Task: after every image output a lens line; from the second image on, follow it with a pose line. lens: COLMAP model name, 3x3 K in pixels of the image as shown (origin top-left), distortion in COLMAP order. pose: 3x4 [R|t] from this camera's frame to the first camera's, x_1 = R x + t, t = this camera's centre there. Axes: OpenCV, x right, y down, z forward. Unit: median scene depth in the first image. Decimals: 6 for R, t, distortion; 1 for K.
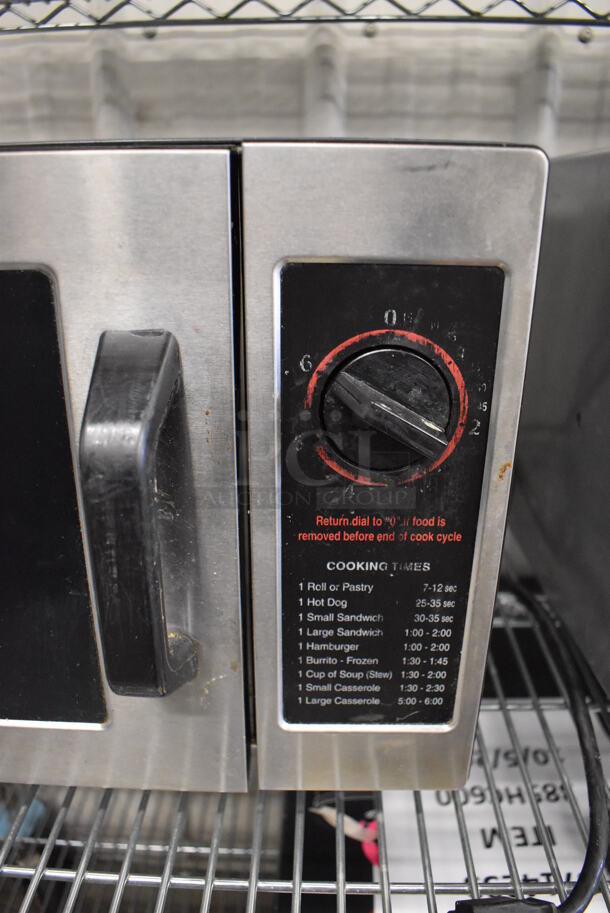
lens RADIAL K [[699.3, 0, 305.0], [0, 699.3, 456.5], [0, 0, 1]] dist [-0.100910, 0.014158]
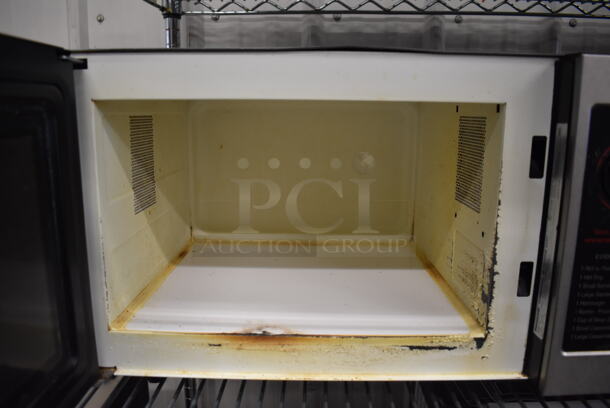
lens RADIAL K [[471.0, 0, 305.0], [0, 471.0, 204.0], [0, 0, 1]] dist [-0.096489, 0.011575]
pose [[0.999998, 0.001741, 0.001251, -0.772481], [-0.001455, 0.979716, -0.200384, 0.259297], [-0.001574, 0.200382, 0.979717, -0.290565]]
